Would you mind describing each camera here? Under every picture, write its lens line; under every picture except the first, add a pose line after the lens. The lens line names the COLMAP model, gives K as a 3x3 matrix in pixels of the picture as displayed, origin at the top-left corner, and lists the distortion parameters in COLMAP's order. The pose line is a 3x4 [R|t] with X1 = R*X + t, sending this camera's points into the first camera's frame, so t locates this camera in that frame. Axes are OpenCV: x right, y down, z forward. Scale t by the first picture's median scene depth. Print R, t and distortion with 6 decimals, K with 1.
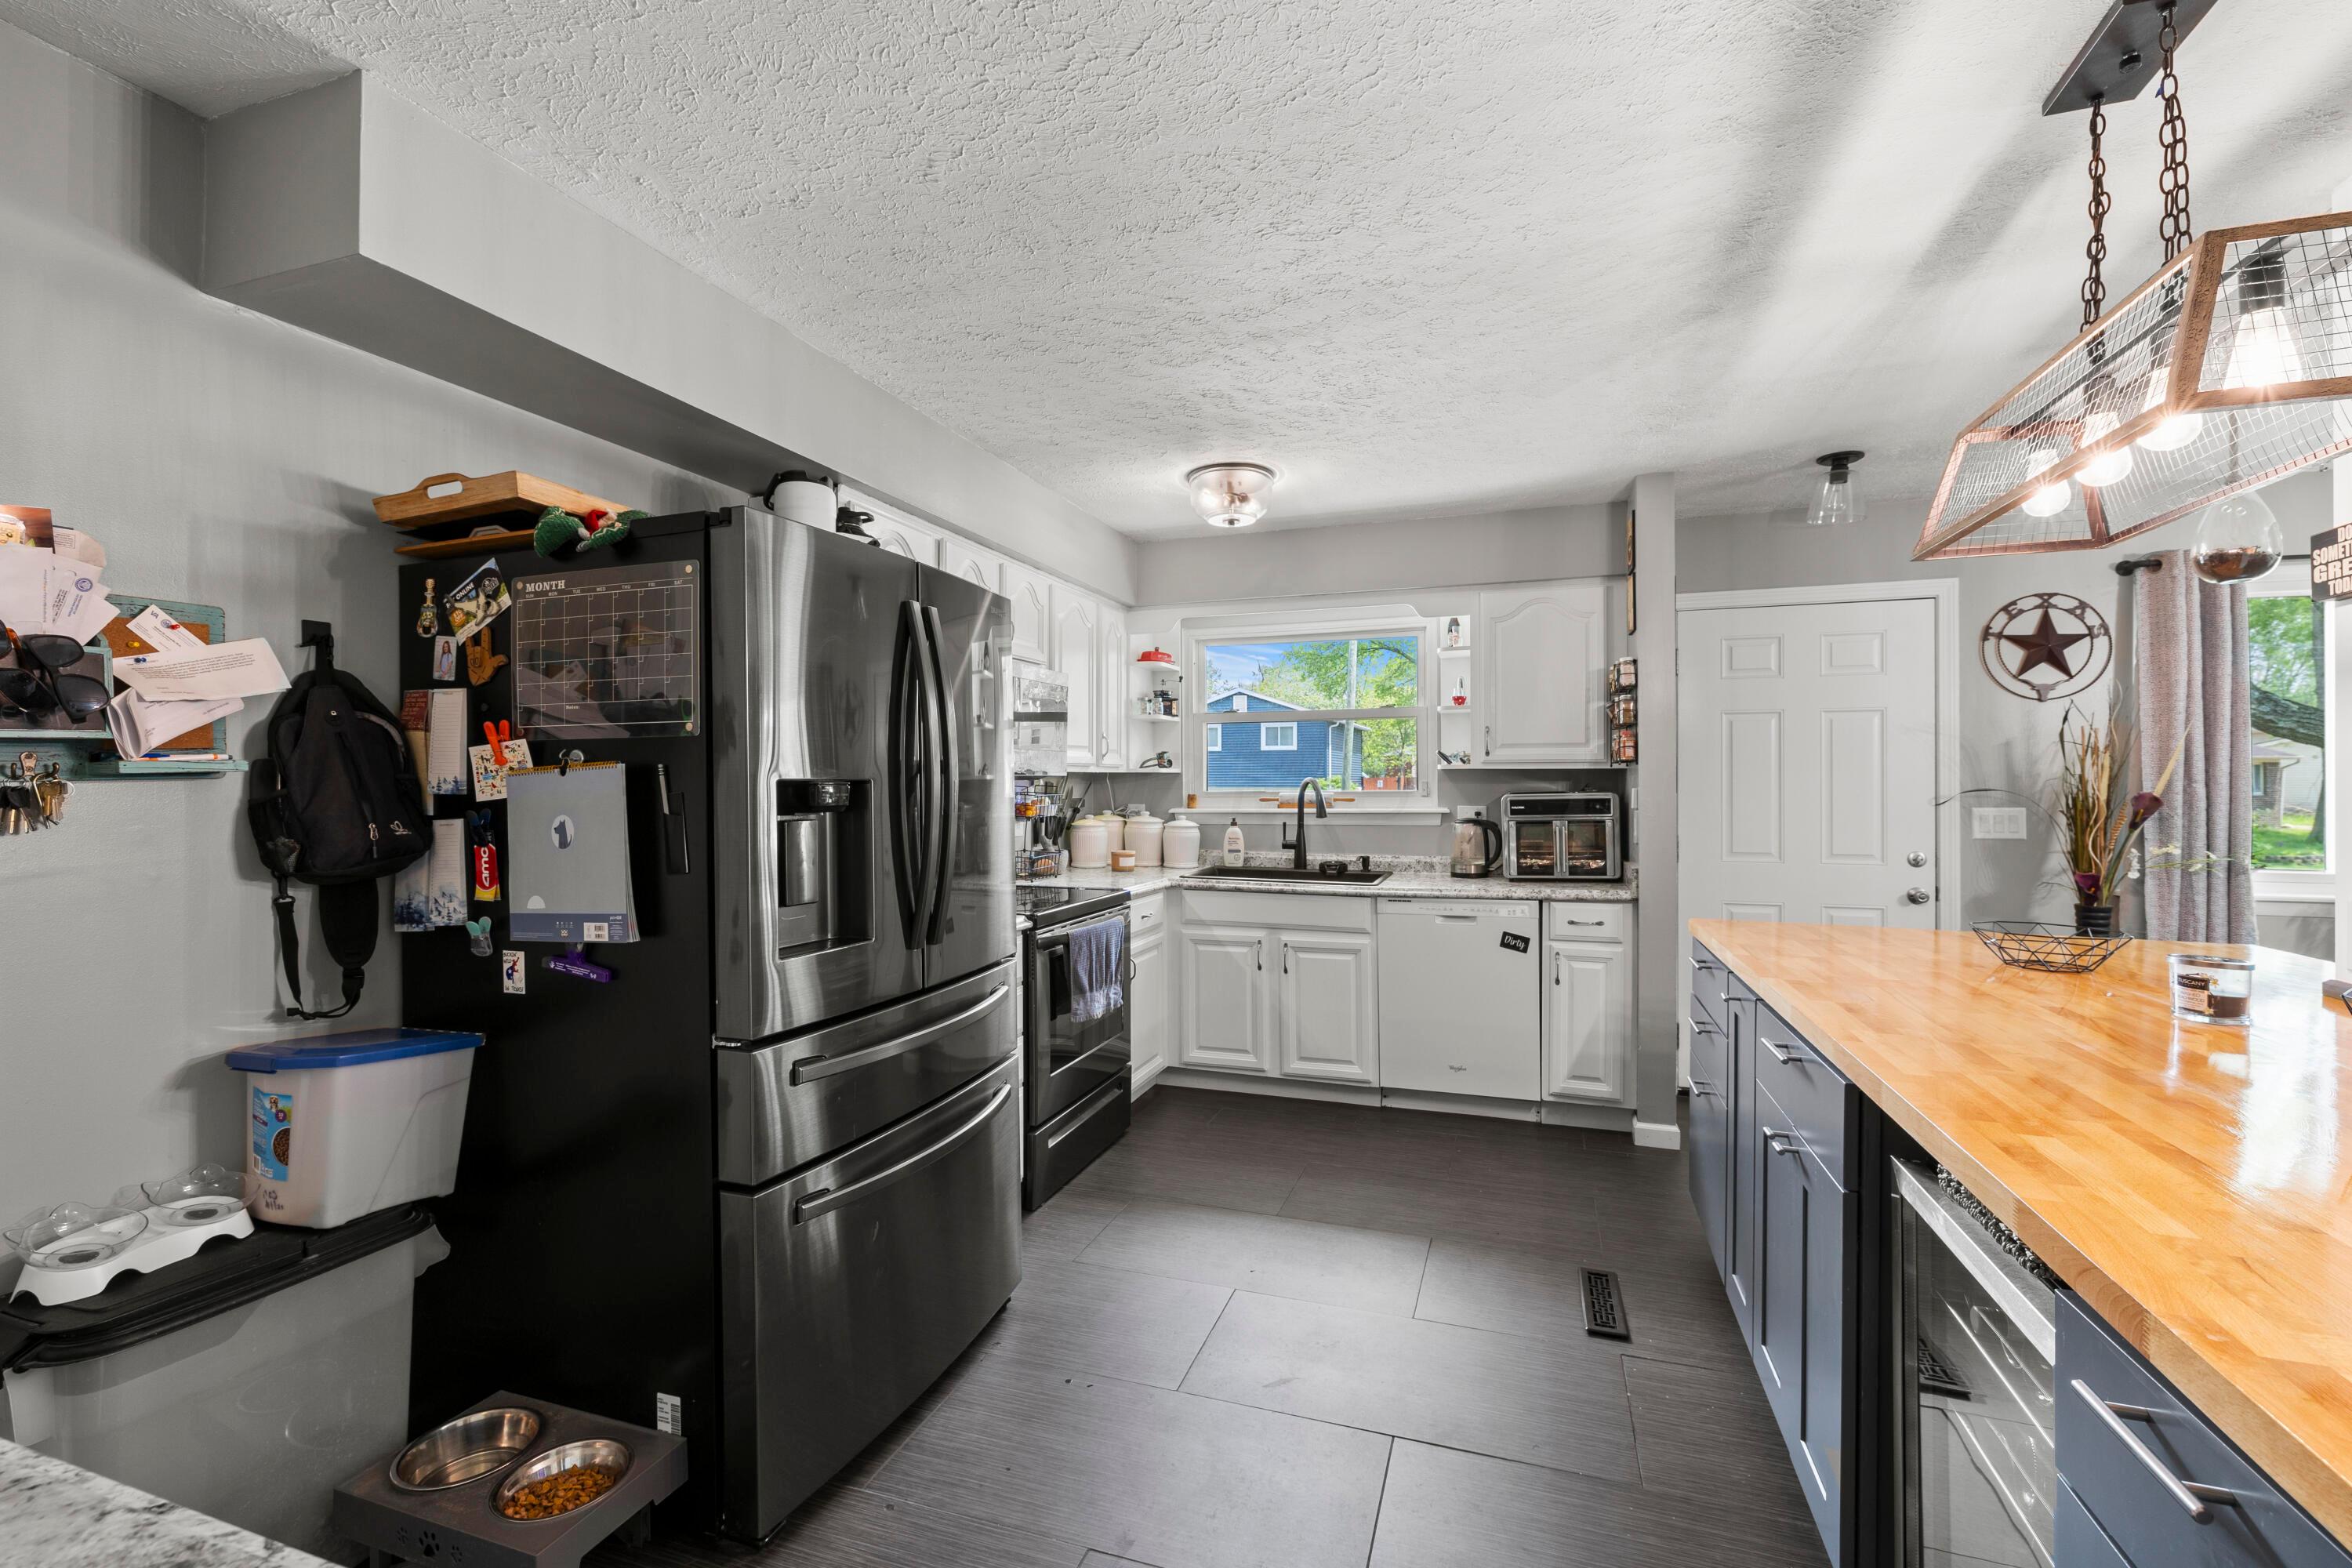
lens RADIAL K [[996.3, 0, 1203.5], [0, 996.3, 780.2], [0, 0, 1]] dist [0.002331, -0.001039]
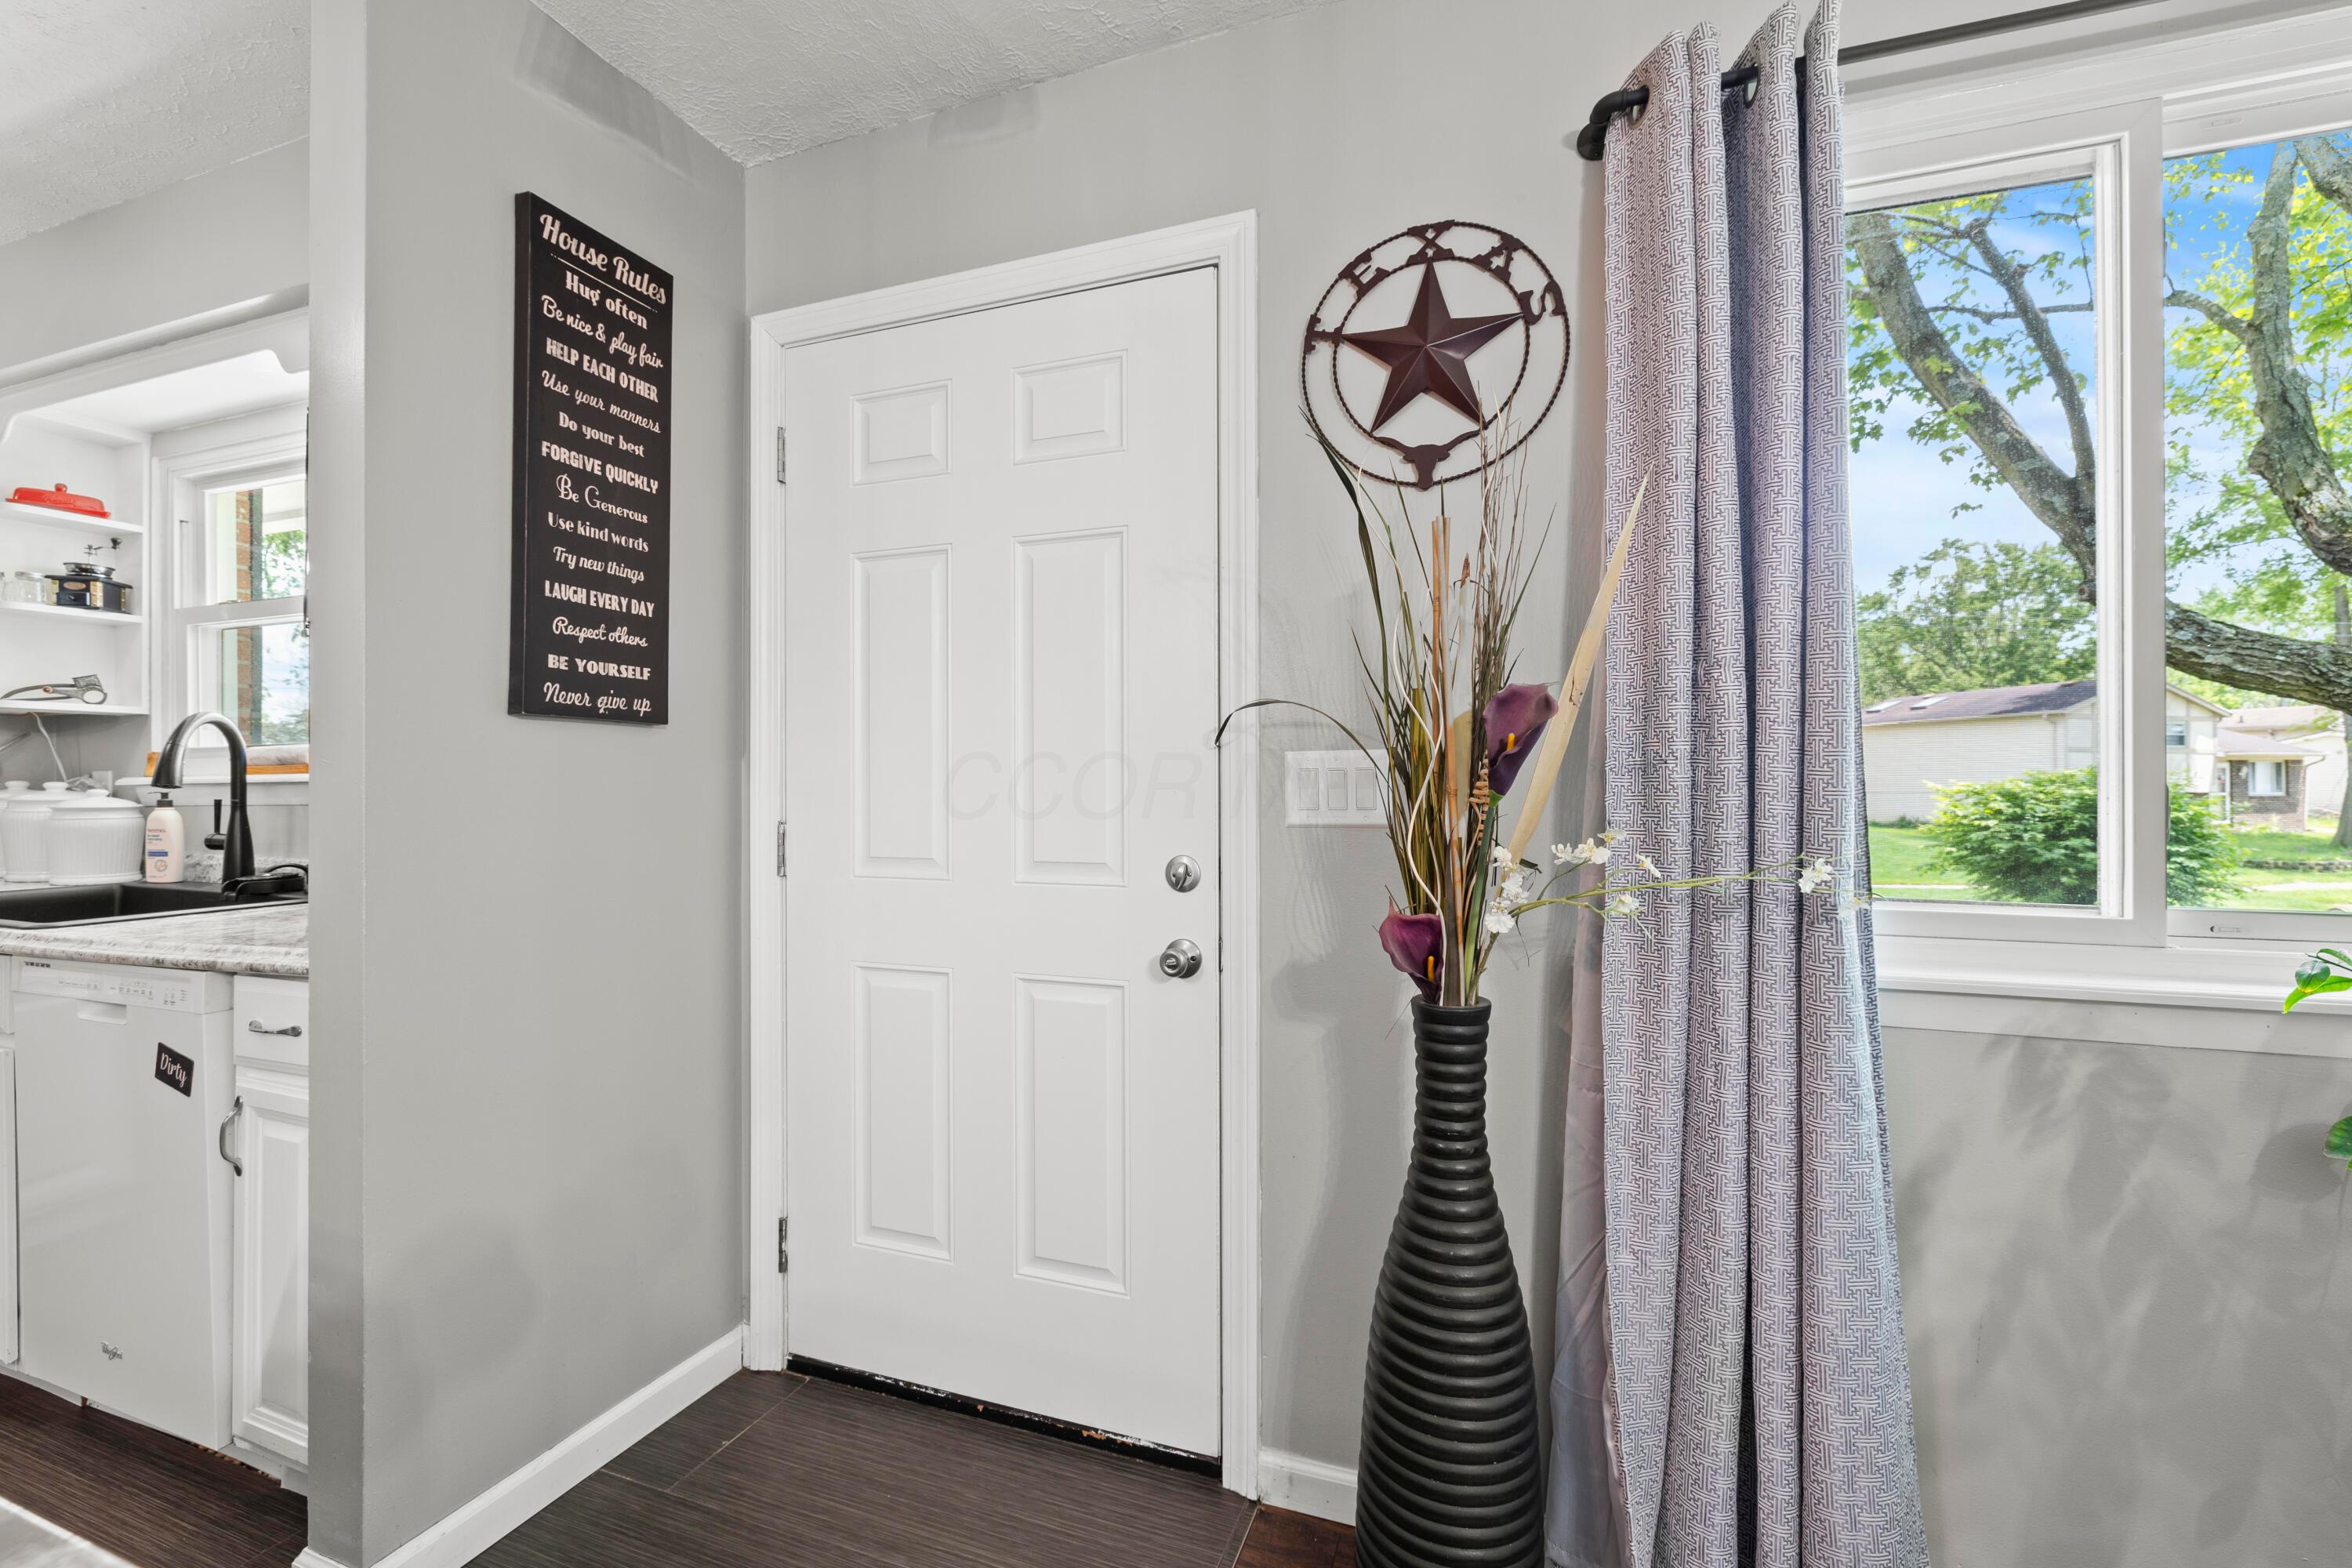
lens RADIAL K [[996.3, 0, 1186.4], [0, 996.3, 777.7], [0, 0, 1]] dist [0.002331, -0.001039]
pose [[0.999702, -0.000300, -0.024409, 0.759270], [0.000136, 0.999977, -0.006747, 0.043288], [0.024411, 0.006742, 0.999679, 0.592918]]
